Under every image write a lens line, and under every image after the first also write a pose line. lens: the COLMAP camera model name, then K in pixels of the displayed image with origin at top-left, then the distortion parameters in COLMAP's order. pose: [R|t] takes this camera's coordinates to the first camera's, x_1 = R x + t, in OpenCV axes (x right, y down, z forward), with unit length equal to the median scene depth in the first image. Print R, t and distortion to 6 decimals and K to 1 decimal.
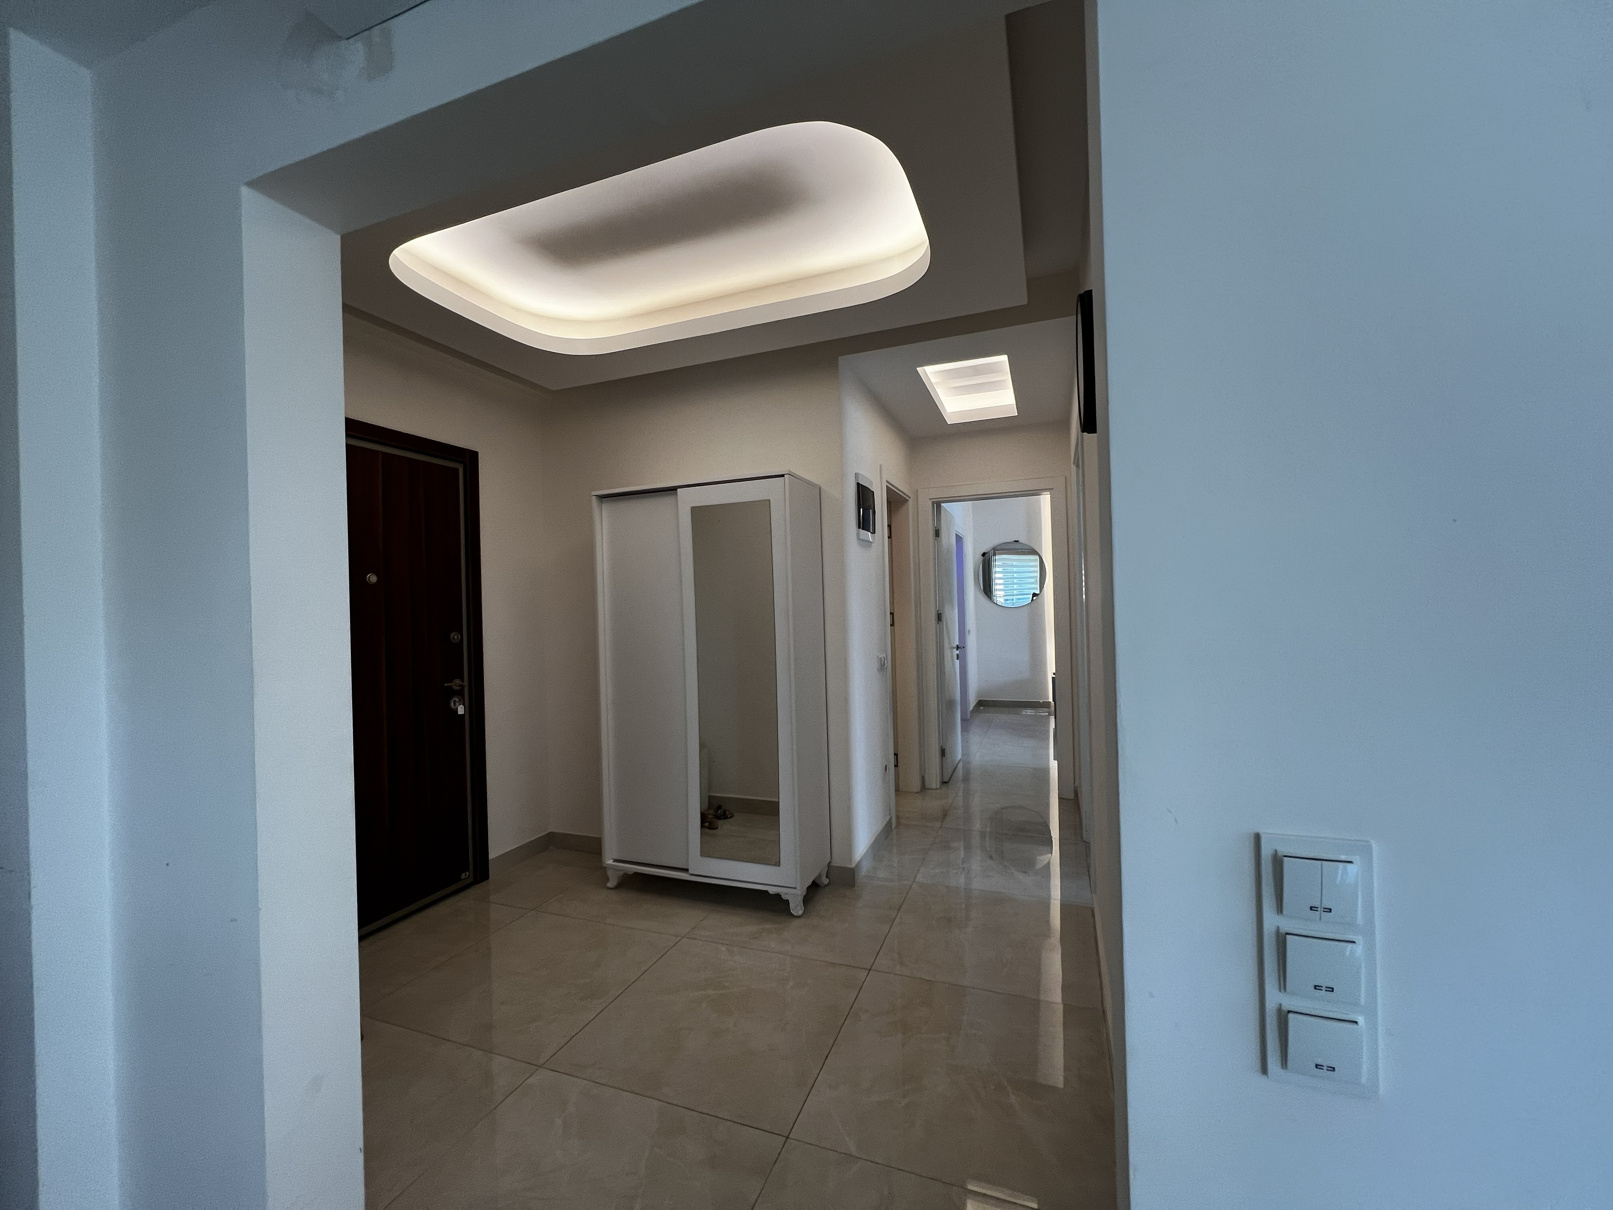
lens RADIAL K [[647.2, 0, 805.8], [0, 647.2, 602.1], [0, 0, 1]] dist [-0.001108, -0.000050]
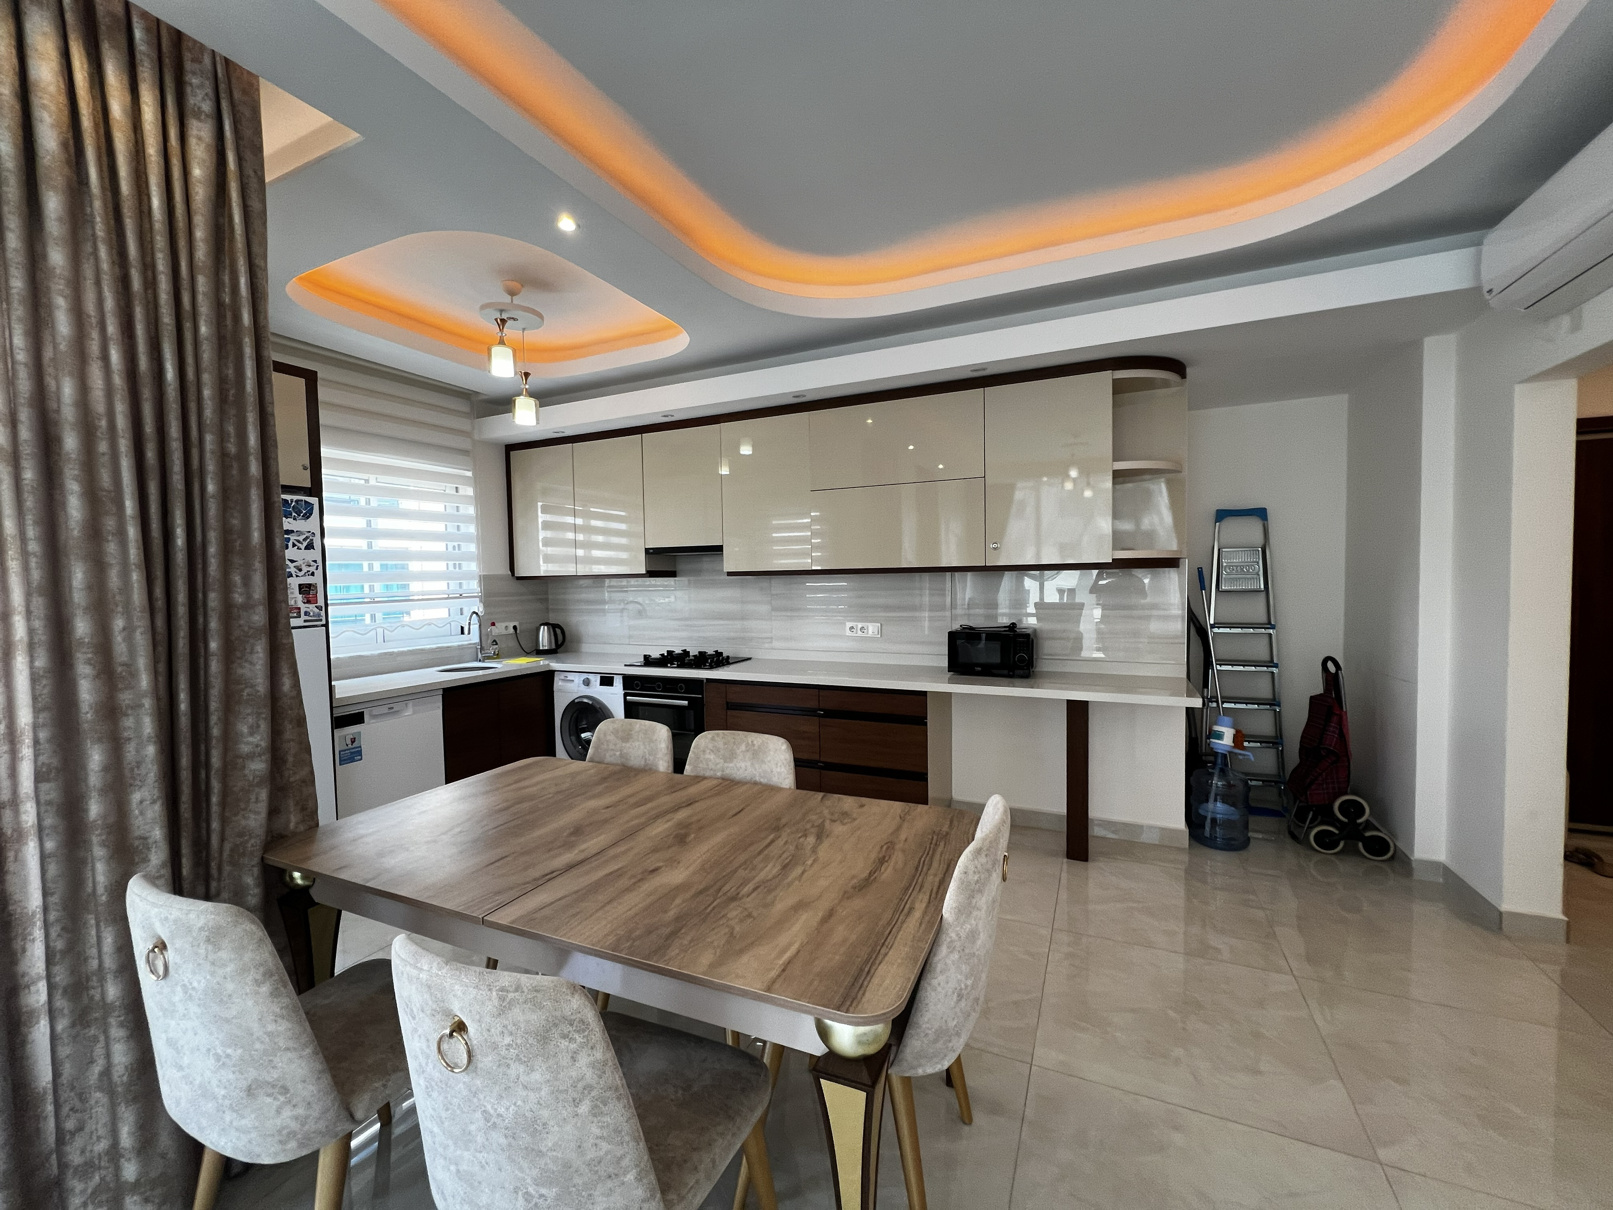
lens RADIAL K [[652.2, 0, 809.0], [0, 652.2, 604.5], [0, 0, 1]] dist [-0.002356, 0.000570]
pose [[-0.066291, 0.070096, -0.995335, 0.567187], [0.024419, 0.997345, 0.068611, -0.035559], [0.997501, -0.019756, -0.067827, -0.358517]]
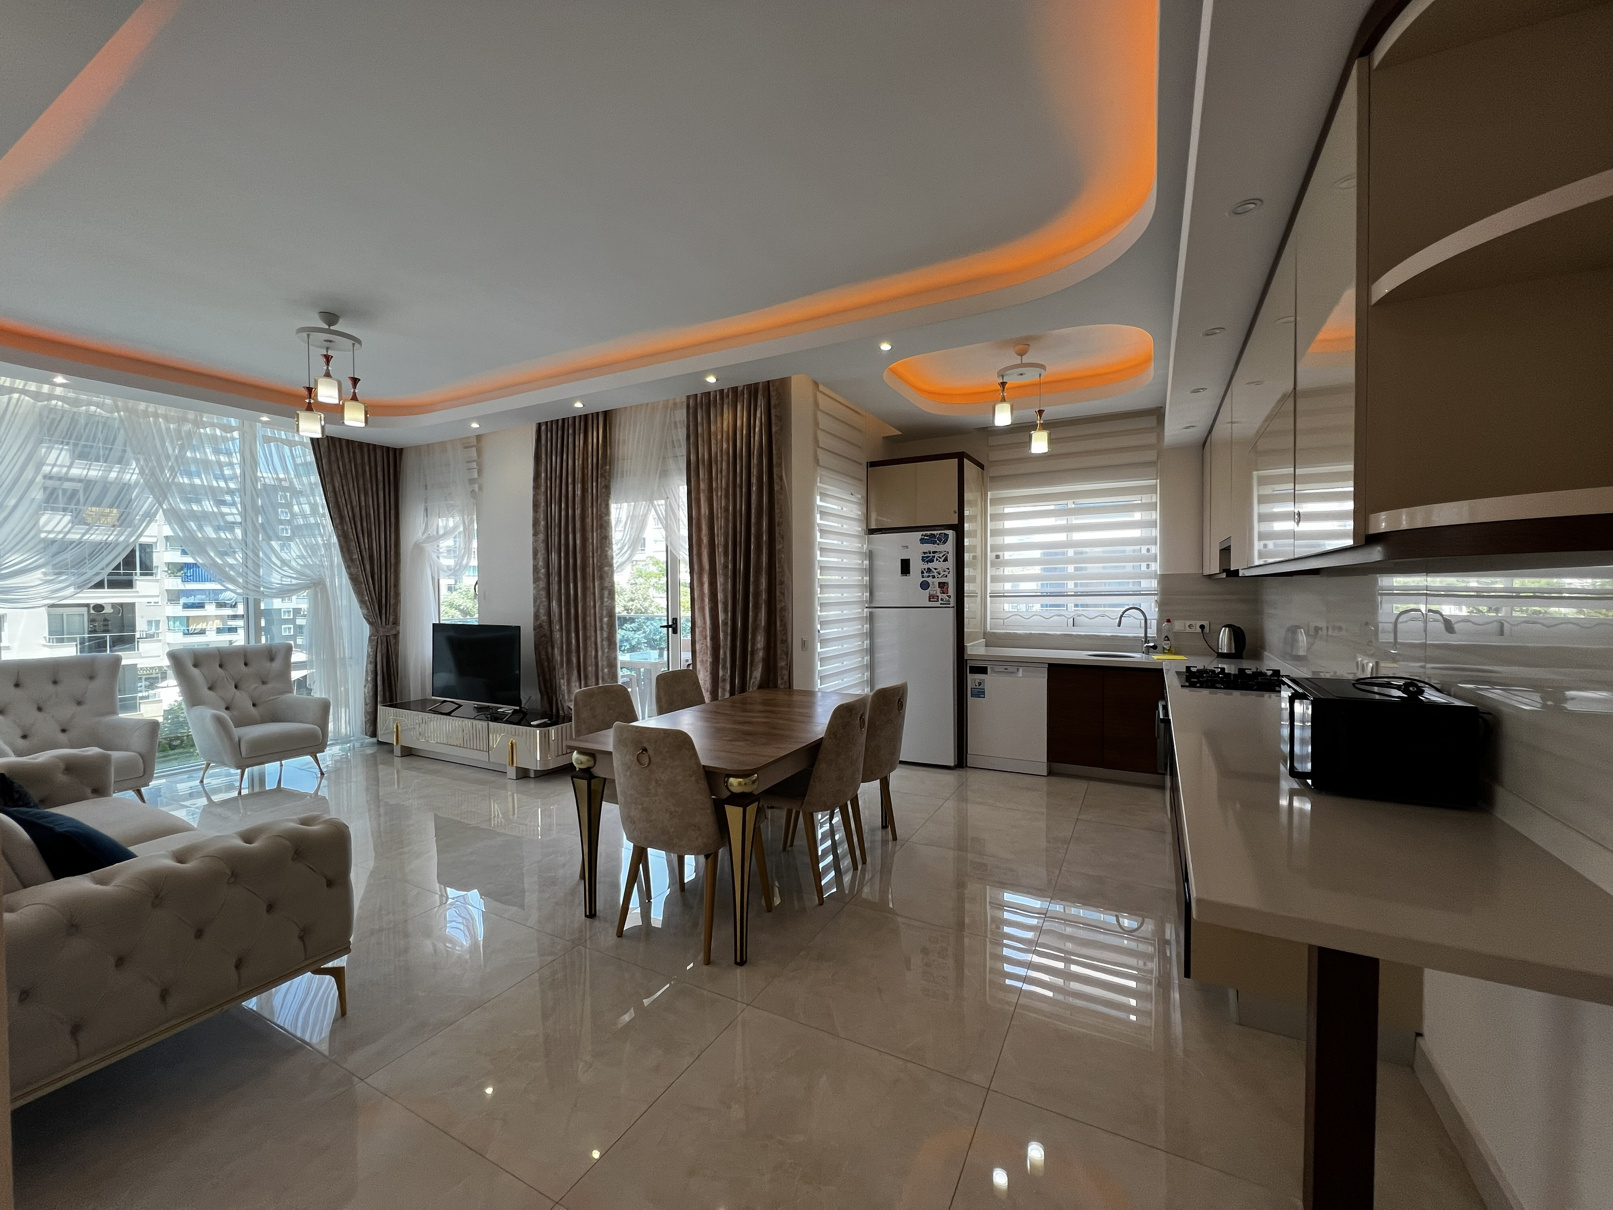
lens RADIAL K [[652.2, 0, 806.6], [0, 652.2, 601.9], [0, 0, 1]] dist [-0.002356, 0.000570]
pose [[-0.991385, 0.031203, 0.127208, -0.317287], [0.032938, 0.999391, 0.011559, 0.006823], [-0.126770, 0.015649, -0.991809, 0.619437]]
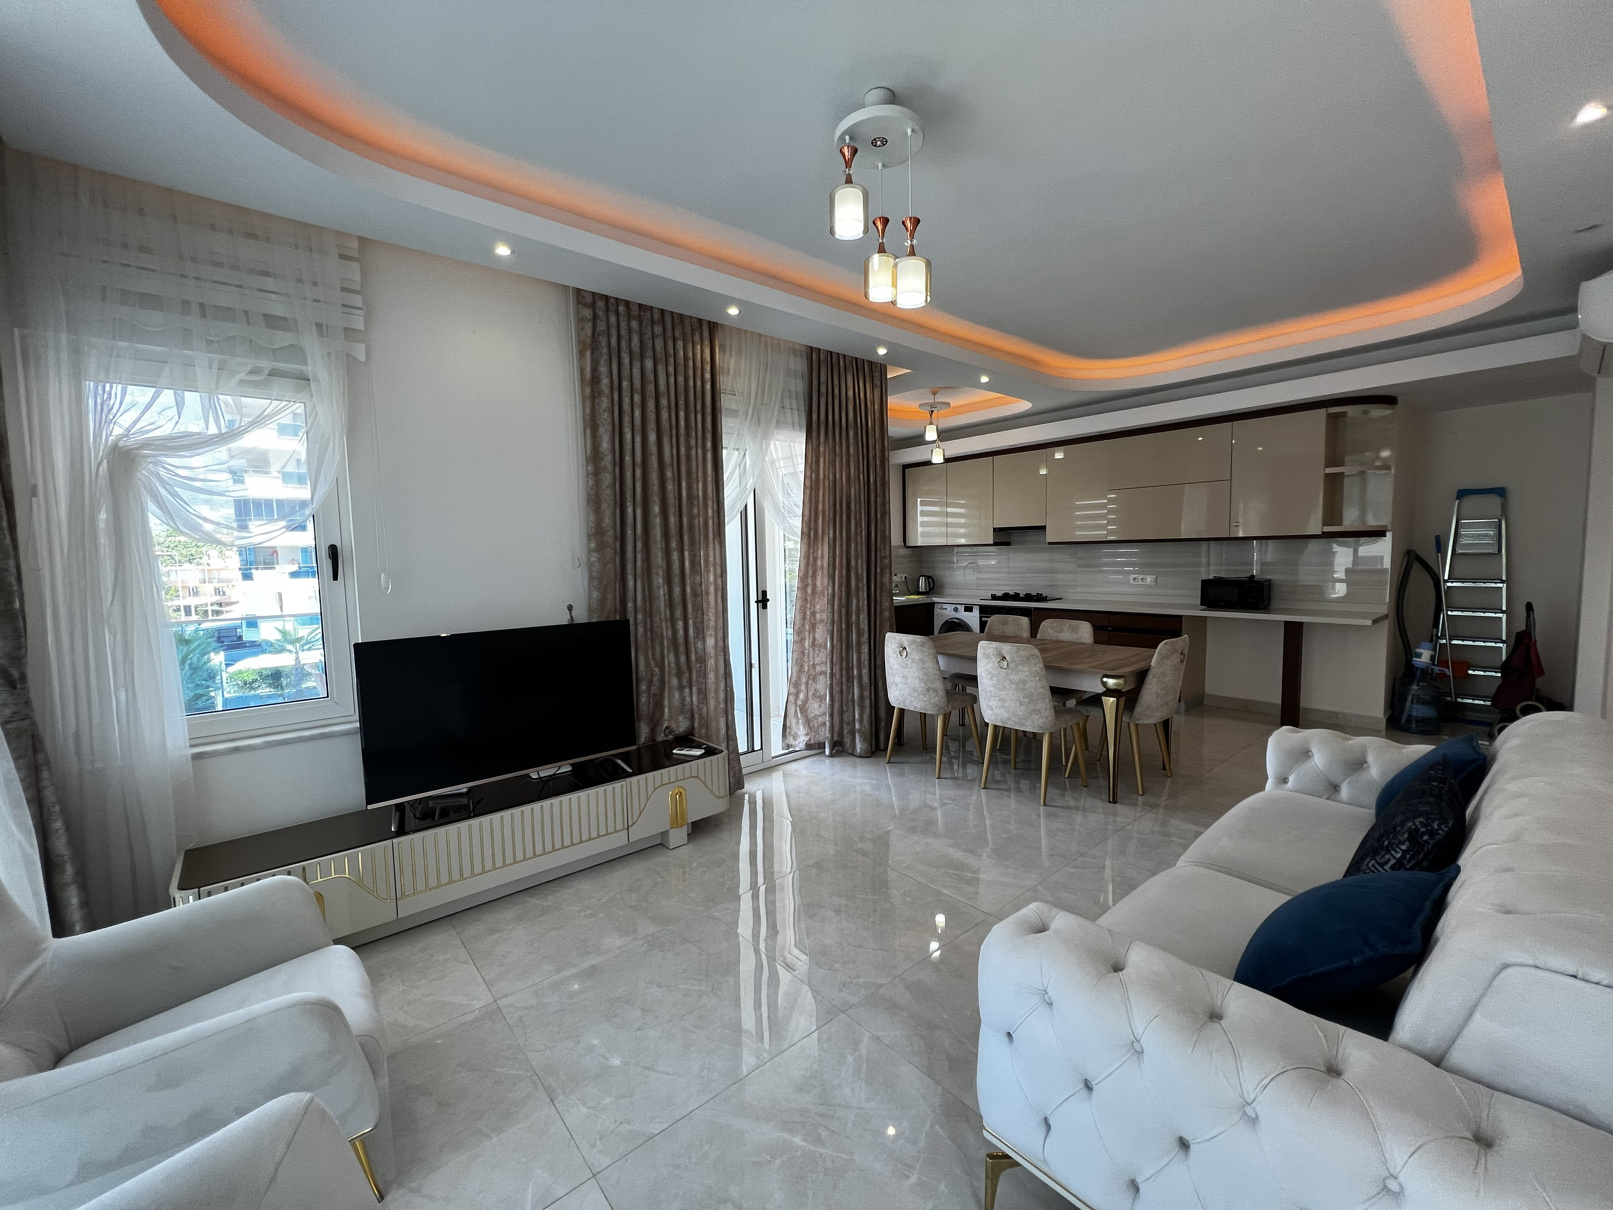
lens RADIAL K [[652.2, 0, 806.6], [0, 652.2, 604.1], [0, 0, 1]] dist [-0.002356, 0.000570]
pose [[-0.475112, 0.108102, -0.873260, 1.620077], [0.040156, 0.994055, 0.101208, -0.064073], [0.879009, 0.013019, -0.476628, -0.282351]]
